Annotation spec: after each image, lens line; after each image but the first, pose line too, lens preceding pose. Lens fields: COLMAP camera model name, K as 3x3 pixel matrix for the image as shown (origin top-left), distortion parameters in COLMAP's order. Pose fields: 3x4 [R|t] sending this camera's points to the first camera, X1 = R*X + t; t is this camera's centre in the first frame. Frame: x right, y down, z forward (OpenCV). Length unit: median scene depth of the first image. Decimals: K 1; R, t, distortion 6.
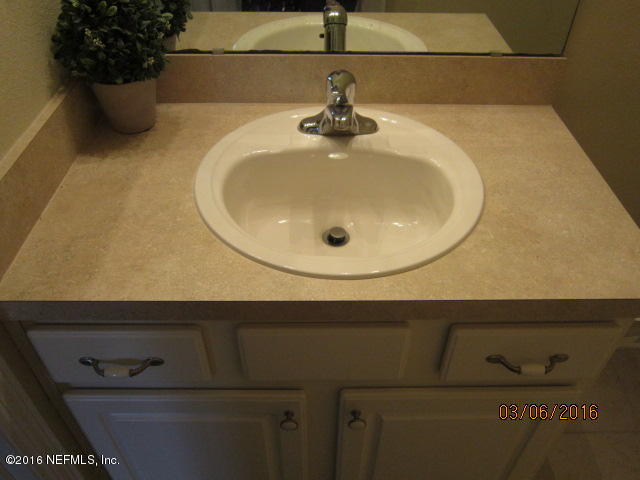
lens RADIAL K [[524.0, 0, 321.2], [0, 524.0, 240.9], [0, 0, 1]] dist [-0.043282, 0.014950]
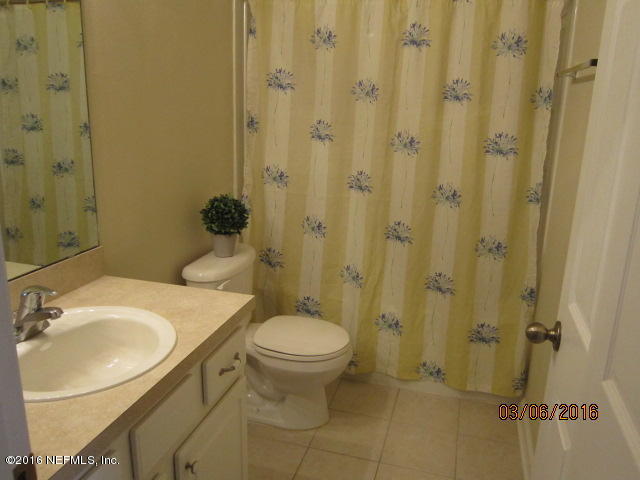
lens RADIAL K [[524.0, 0, 321.2], [0, 524.0, 240.9], [0, 0, 1]] dist [-0.043282, 0.014950]
pose [[0.280429, -0.256152, 0.925065, -1.031105], [0.631188, 0.775279, 0.023334, 0.044582], [-0.723161, 0.577346, 0.379091, -0.180112]]
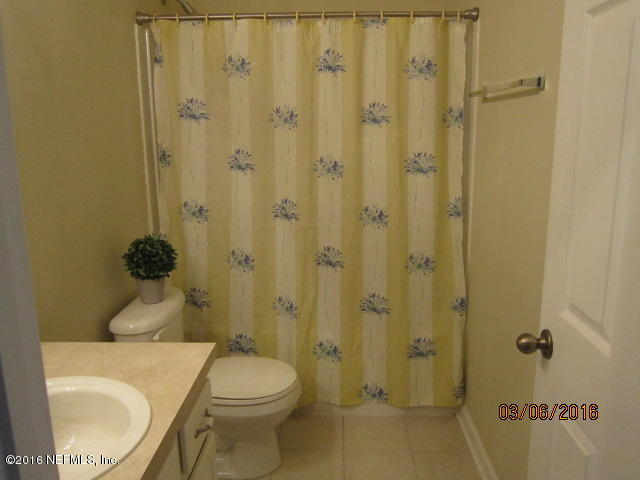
lens RADIAL K [[524.0, 0, 321.2], [0, 524.0, 240.9], [0, 0, 1]] dist [-0.043282, 0.014950]
pose [[0.038667, -0.226141, 0.973327, -0.991047], [0.686445, 0.713854, 0.138586, -0.146119], [-0.726153, 0.662776, 0.182836, 0.027591]]
